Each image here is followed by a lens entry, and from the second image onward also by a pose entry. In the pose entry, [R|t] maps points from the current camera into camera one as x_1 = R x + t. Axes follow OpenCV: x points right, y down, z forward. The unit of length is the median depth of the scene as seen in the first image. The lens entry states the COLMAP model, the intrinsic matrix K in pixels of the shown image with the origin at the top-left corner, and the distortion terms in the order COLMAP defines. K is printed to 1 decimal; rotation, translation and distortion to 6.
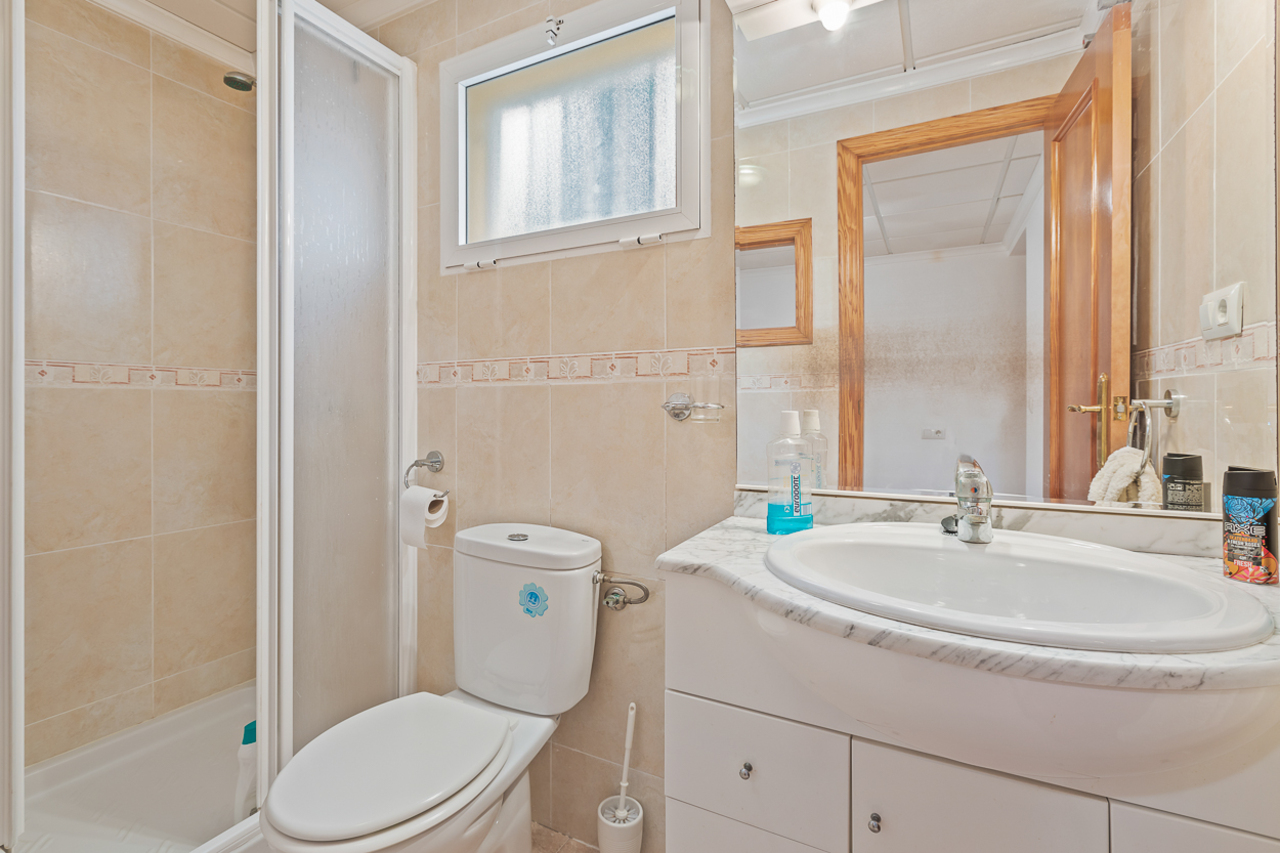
lens RADIAL K [[586.9, 0, 638.7], [0, 586.9, 402.9], [0, 0, 1]] dist [-0.000702, 0.000067]
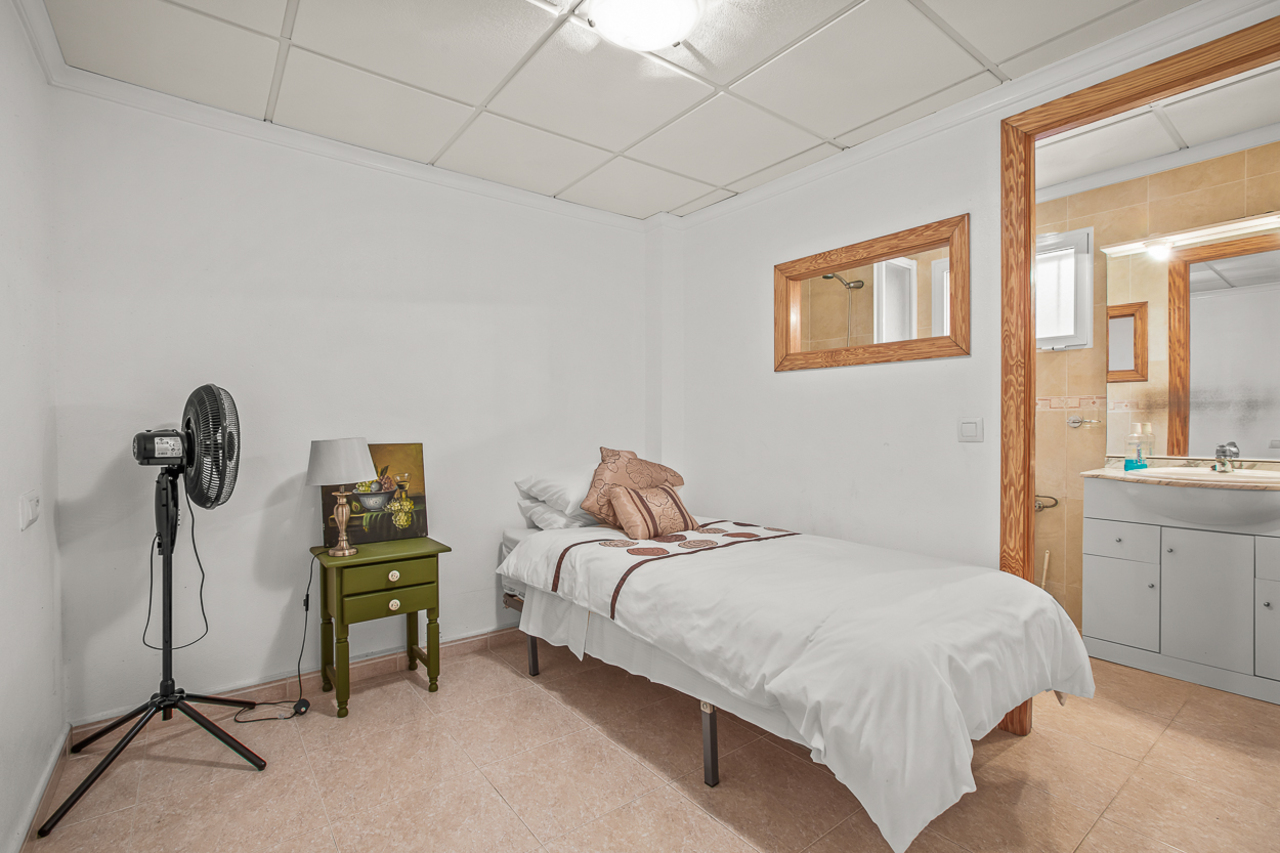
lens RADIAL K [[593.3, 0, 643.4], [0, 593.3, 434.9], [0, 0, 1]] dist [-0.002813, 0.000355]
pose [[0.915209, 0.004106, -0.402958, -0.526376], [0.007115, 0.999628, 0.026344, -0.014316], [0.402916, -0.026977, 0.914839, -1.752344]]
